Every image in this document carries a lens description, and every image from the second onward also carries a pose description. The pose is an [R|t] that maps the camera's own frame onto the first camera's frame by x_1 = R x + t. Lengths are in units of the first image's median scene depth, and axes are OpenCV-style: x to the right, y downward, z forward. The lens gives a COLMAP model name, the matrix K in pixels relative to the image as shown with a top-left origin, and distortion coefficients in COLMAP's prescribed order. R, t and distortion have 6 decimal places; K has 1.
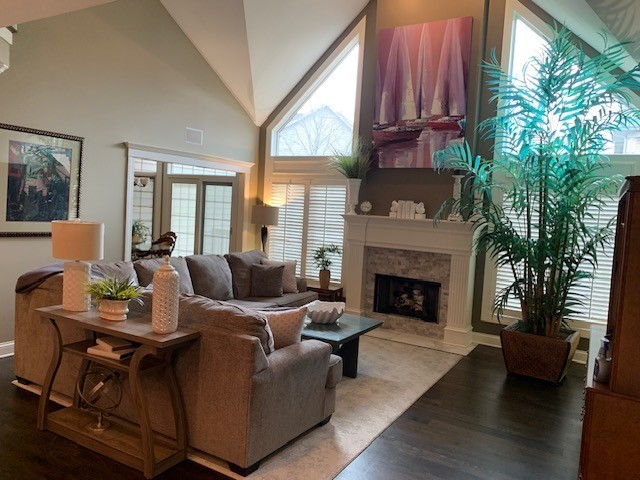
lens RADIAL K [[504.5, 0, 297.4], [0, 504.5, 225.2], [0, 0, 1]] dist [0.067012, -0.040234]
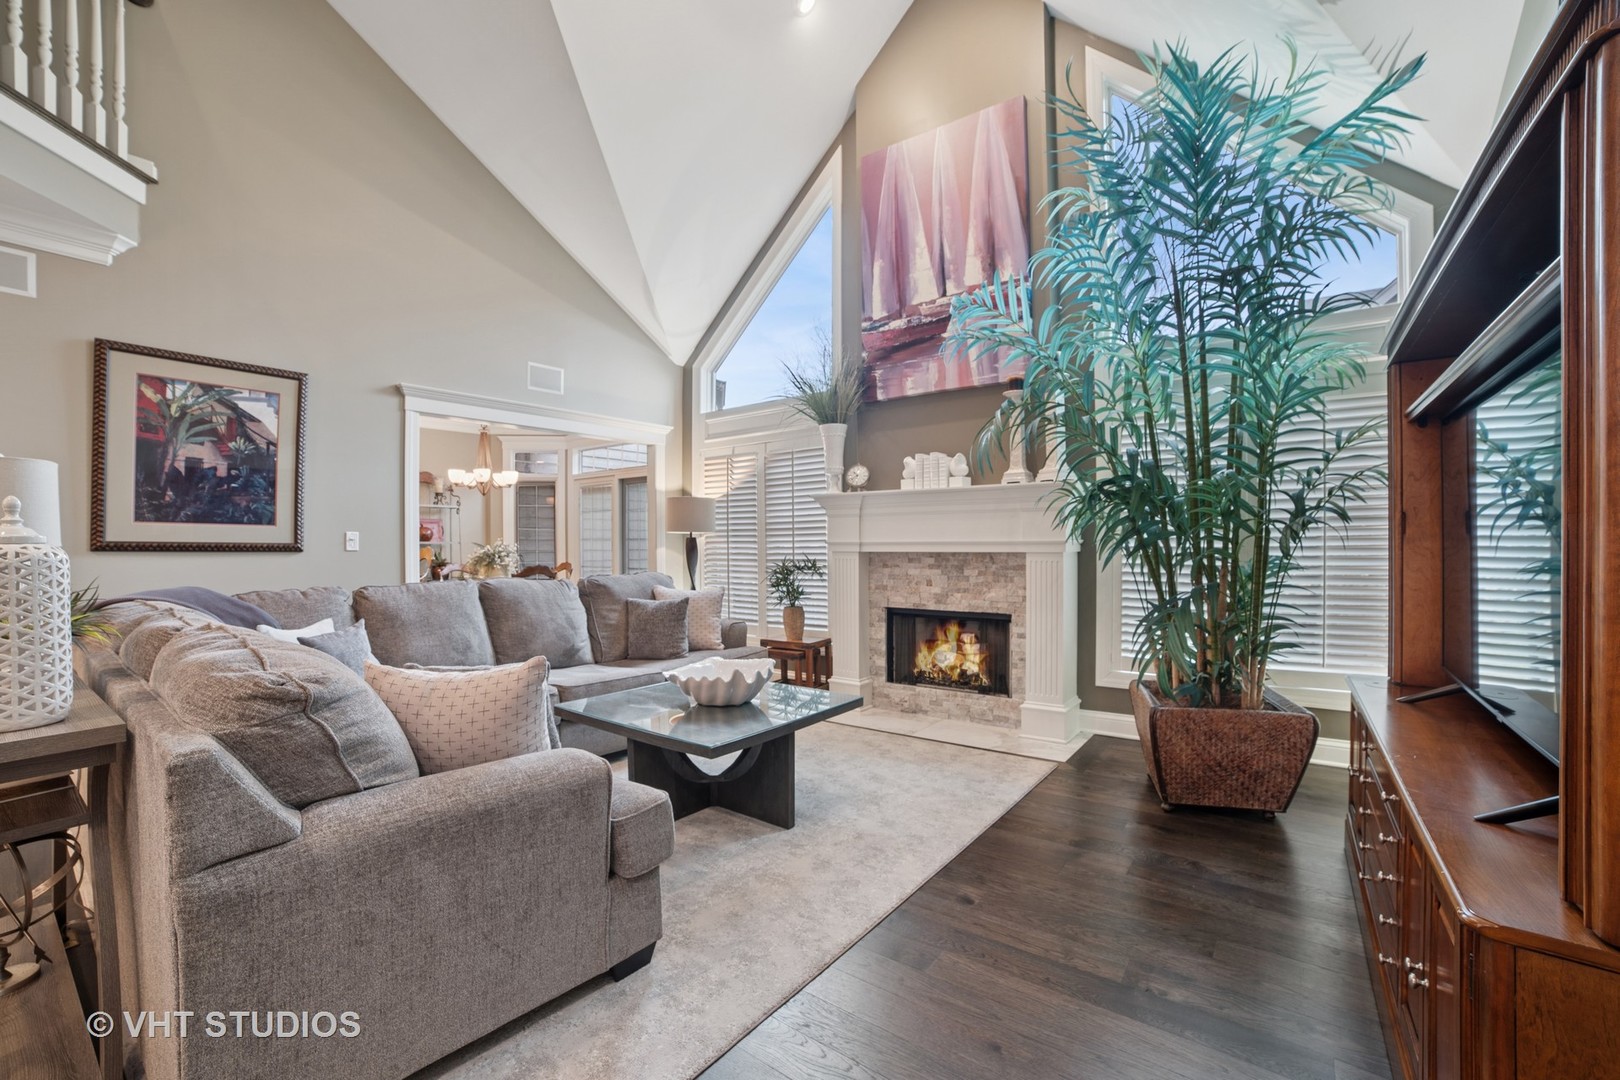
lens RADIAL K [[669.0, 0, 804.6], [0, 669.0, 546.1], [0, 0, 1]] dist [-0.065380, 0.001082]
pose [[0.993449, -0.061917, -0.096054, 0.151834], [0.055900, 0.996375, -0.064119, 0.079231], [0.099676, 0.058329, 0.993309, 0.342452]]
